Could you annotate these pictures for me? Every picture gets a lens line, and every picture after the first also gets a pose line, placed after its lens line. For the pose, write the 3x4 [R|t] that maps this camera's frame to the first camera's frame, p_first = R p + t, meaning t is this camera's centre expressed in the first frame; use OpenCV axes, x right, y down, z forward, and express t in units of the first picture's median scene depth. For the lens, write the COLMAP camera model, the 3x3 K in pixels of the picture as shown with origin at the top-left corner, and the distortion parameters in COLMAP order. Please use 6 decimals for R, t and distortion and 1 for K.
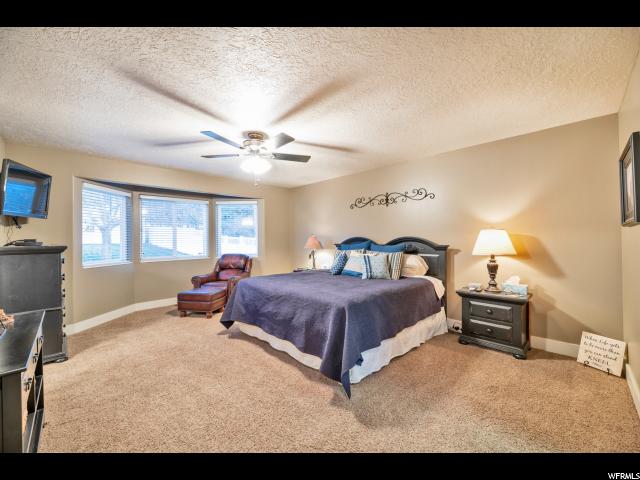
lens RADIAL K [[260.0, 0, 321.4], [0, 260.0, 240.1], [0, 0, 1]] dist [0.001963, -0.000206]
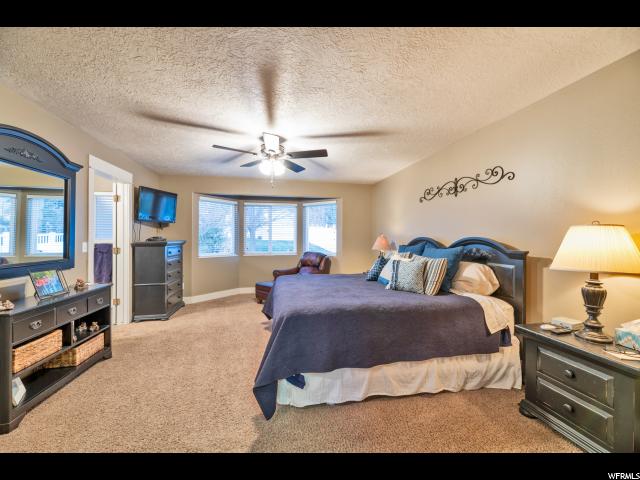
lens RADIAL K [[260.0, 0, 321.2], [0, 260.0, 237.9], [0, 0, 1]] dist [0.001963, -0.000206]
pose [[0.836127, 0.010420, -0.548437, 0.400097], [-0.012794, 0.999918, -0.000507, -0.006081], [0.548386, 0.007441, 0.836192, 0.192685]]
